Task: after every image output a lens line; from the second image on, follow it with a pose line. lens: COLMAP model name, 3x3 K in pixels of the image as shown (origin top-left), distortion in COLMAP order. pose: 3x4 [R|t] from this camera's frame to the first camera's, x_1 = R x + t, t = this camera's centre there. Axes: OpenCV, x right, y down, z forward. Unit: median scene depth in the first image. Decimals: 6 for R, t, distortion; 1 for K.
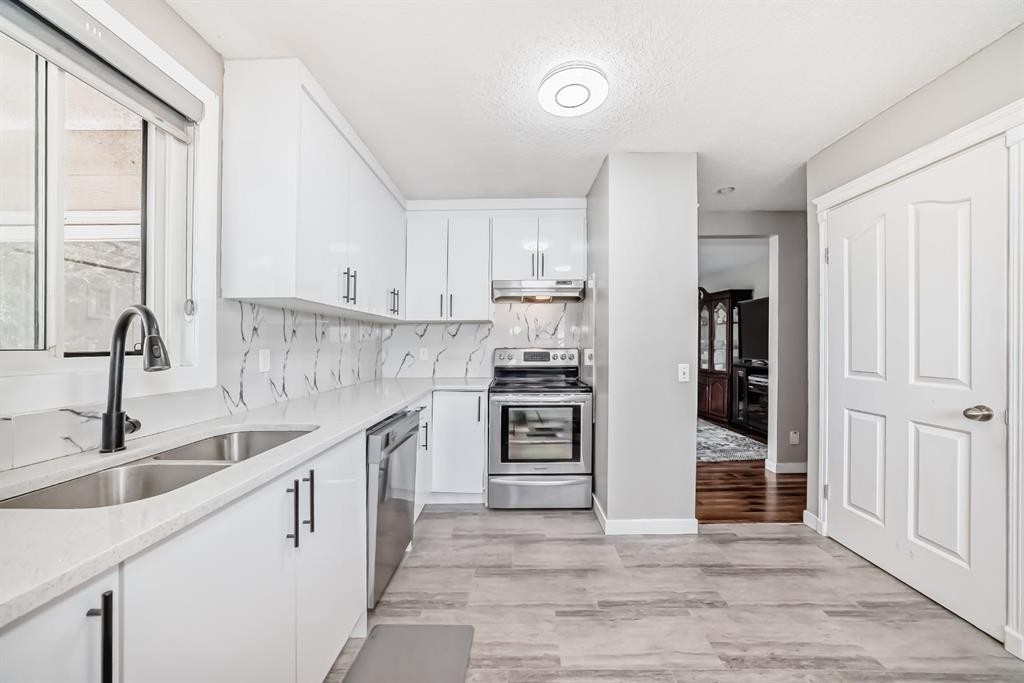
lens RADIAL K [[360.8, 0, 515.5], [0, 360.8, 343.3], [0, 0, 1]] dist [-0.021658, 0.005080]
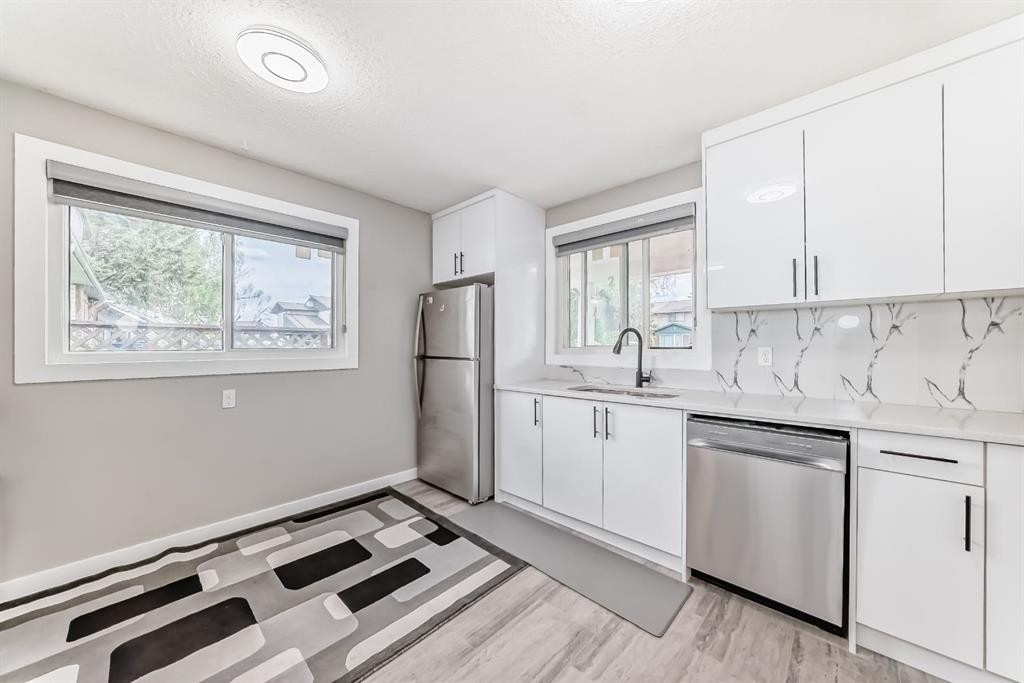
lens RADIAL K [[360.8, 0, 514.1], [0, 360.8, 343.4], [0, 0, 1]] dist [-0.021658, 0.005080]
pose [[-0.675118, -0.001959, -0.737707, 0.576718], [0.005972, 0.999949, -0.008120, 0.007205], [0.737686, -0.009888, -0.675072, 0.925448]]
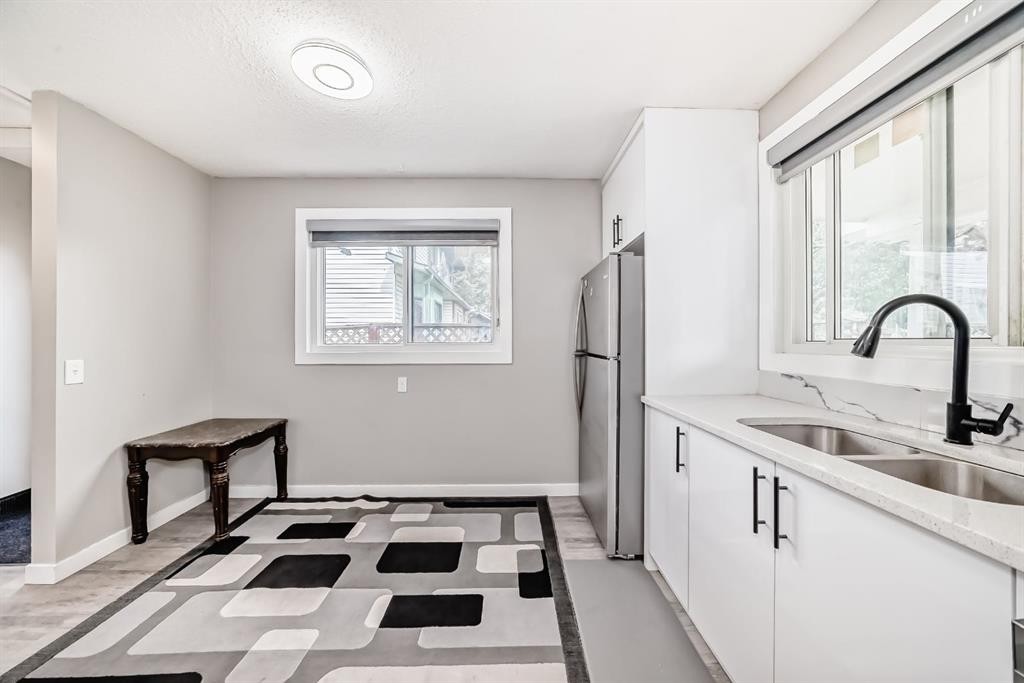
lens RADIAL K [[360.8, 0, 512.9], [0, 360.8, 339.1], [0, 0, 1]] dist [-0.021658, 0.005080]
pose [[-0.999696, 0.007654, -0.023454, 0.038804], [0.007814, 0.999947, -0.006771, 0.007743], [0.023401, -0.006952, -0.999702, 0.877806]]
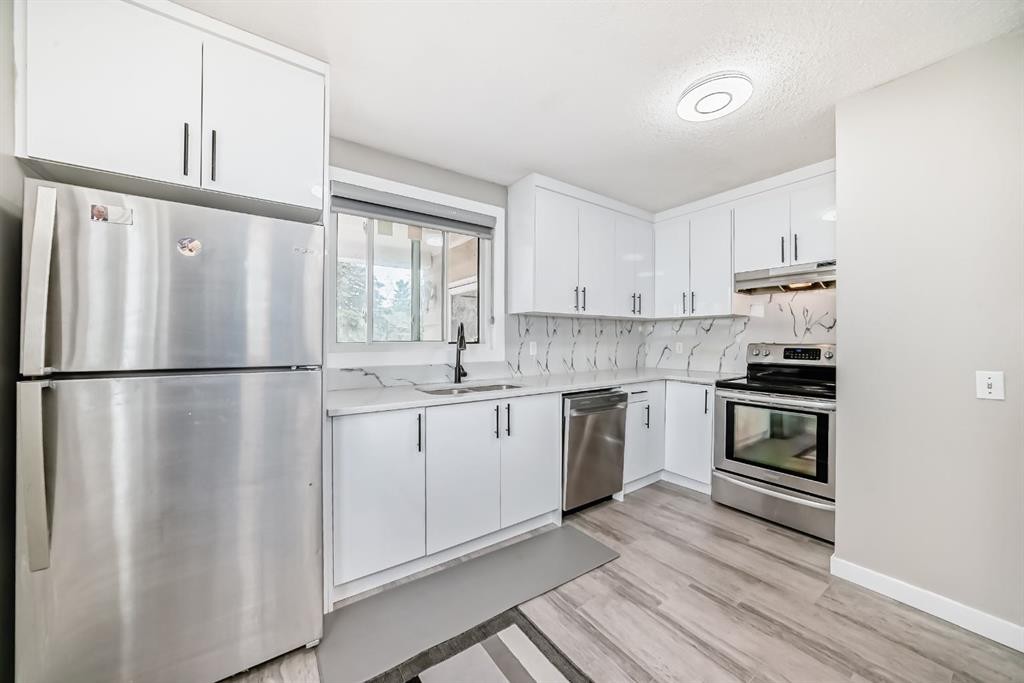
lens RADIAL K [[360.8, 0, 511.0], [0, 360.8, 338.4], [0, 0, 1]] dist [-0.021658, 0.005080]
pose [[0.581299, 0.001272, -0.813689, 0.485322], [-0.000157, 0.999999, 0.001451, -0.001627], [0.813690, -0.000716, 0.581298, -0.060451]]
